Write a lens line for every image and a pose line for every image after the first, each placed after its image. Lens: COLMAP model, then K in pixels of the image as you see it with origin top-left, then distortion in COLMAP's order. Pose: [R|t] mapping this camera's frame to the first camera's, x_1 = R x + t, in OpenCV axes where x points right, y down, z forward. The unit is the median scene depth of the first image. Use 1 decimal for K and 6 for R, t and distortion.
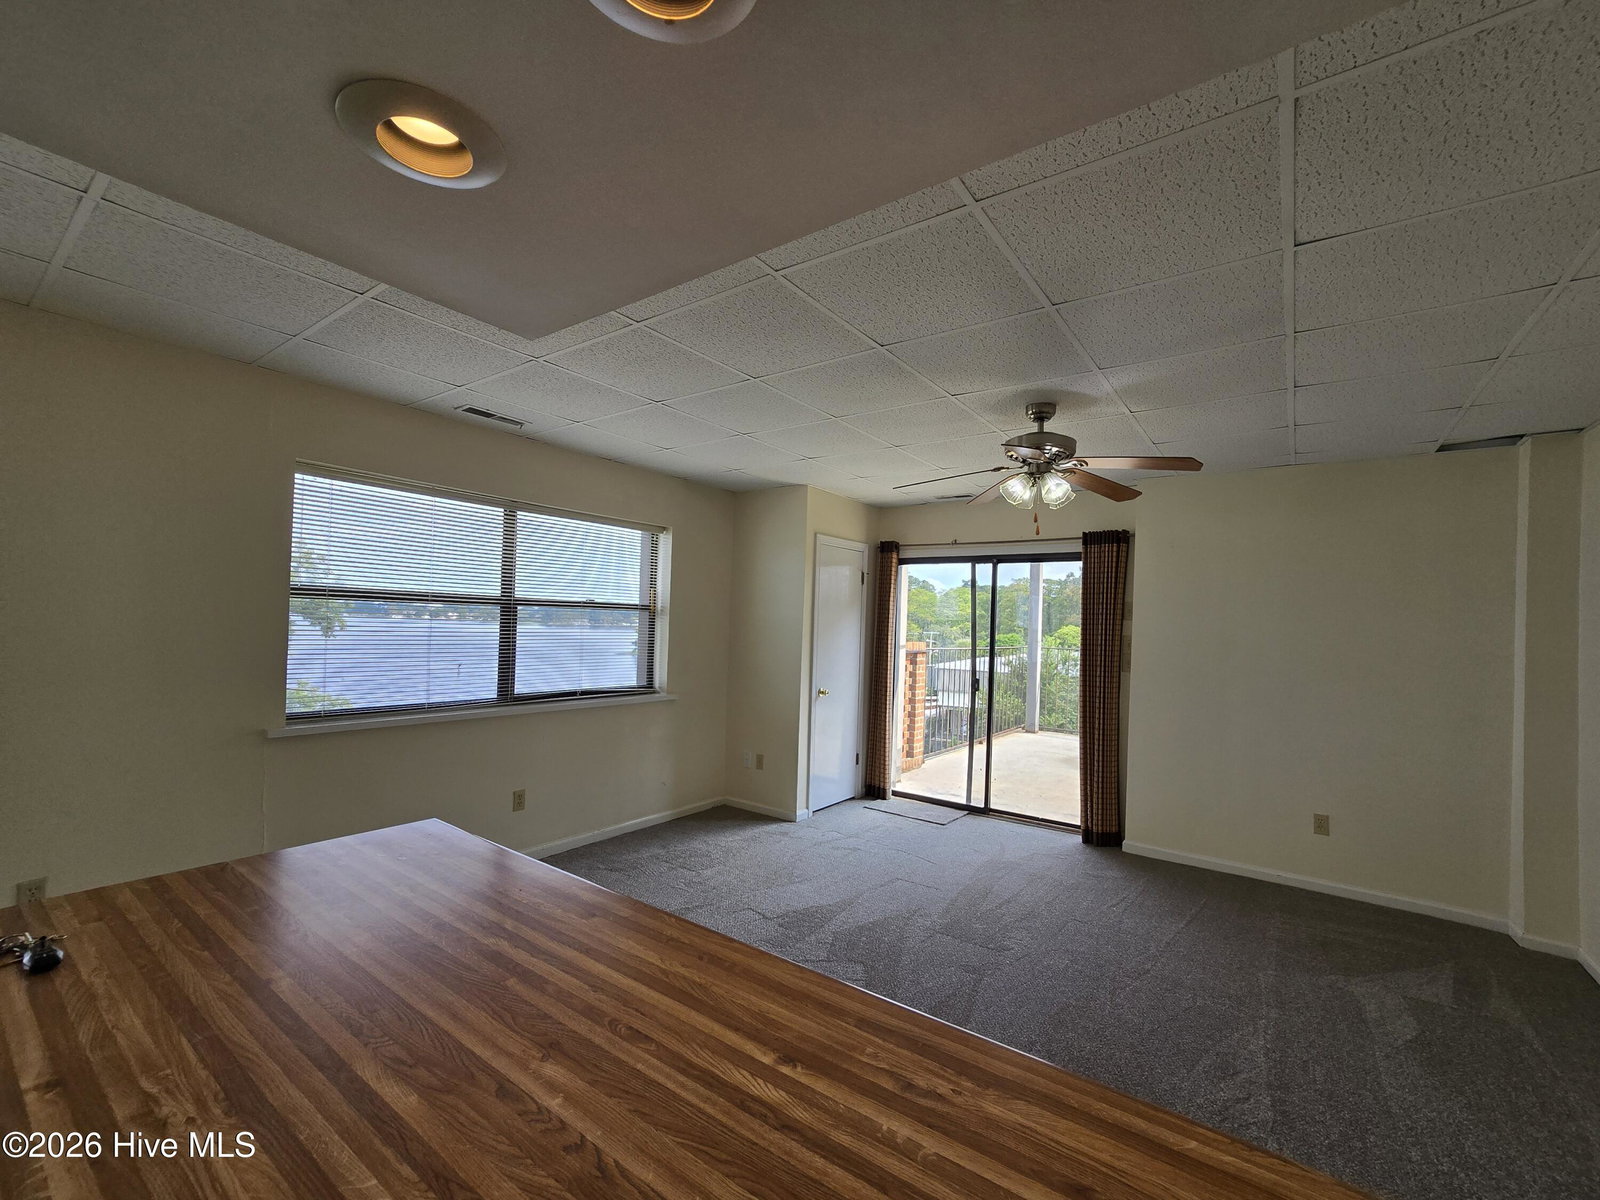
lens RADIAL K [[652.6, 0, 805.3], [0, 652.6, 605.8], [0, 0, 1]] dist [0.004690, -0.000027]
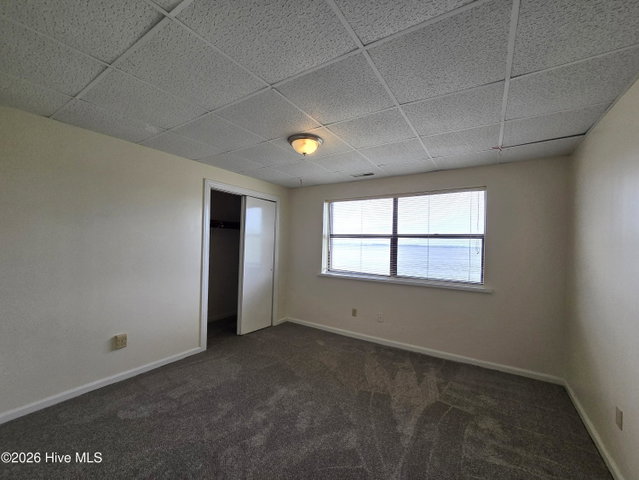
lens RADIAL K [[260.6, 0, 321.9], [0, 260.6, 236.8], [0, 0, 1]] dist [0.004690, -0.000027]
pose [[0.031423, -0.056106, -0.997930, 0.485795], [0.007733, 0.998407, -0.055890, 0.046789], [0.999476, -0.005961, 0.031807, 0.698651]]
